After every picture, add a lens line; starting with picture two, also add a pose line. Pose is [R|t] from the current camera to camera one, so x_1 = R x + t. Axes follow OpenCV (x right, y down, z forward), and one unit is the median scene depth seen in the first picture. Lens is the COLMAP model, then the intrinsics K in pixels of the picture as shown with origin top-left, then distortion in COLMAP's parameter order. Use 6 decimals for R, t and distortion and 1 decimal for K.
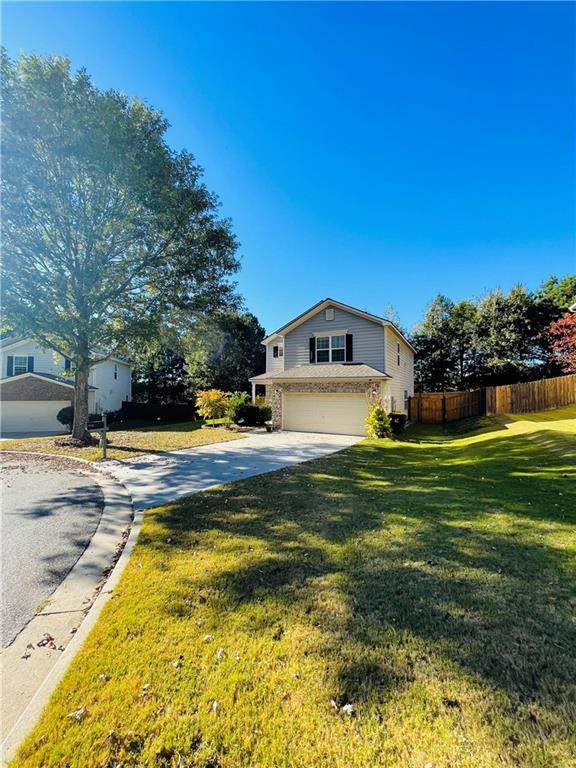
lens RADIAL K [[306.7, 0, 287.9], [0, 306.7, 386.1], [0, 0, 1]] dist [-0.000566, -0.000018]
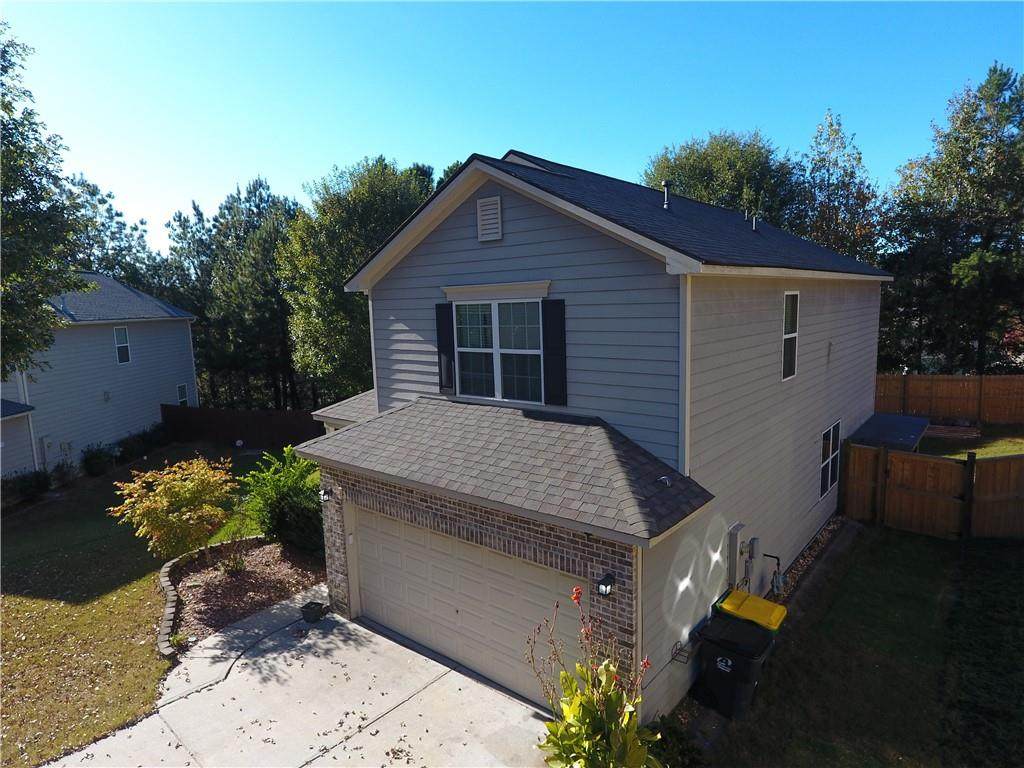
lens RADIAL K [[605.1, 0, 514.3], [0, 605.1, 384.2], [0, 0, 1]] dist [-0.009023, 0.005715]
pose [[0.979623, -0.002964, -0.200824, 0.258315], [0.034396, 0.987596, 0.153206, -0.171356], [0.197879, -0.156991, 0.967573, 0.481983]]
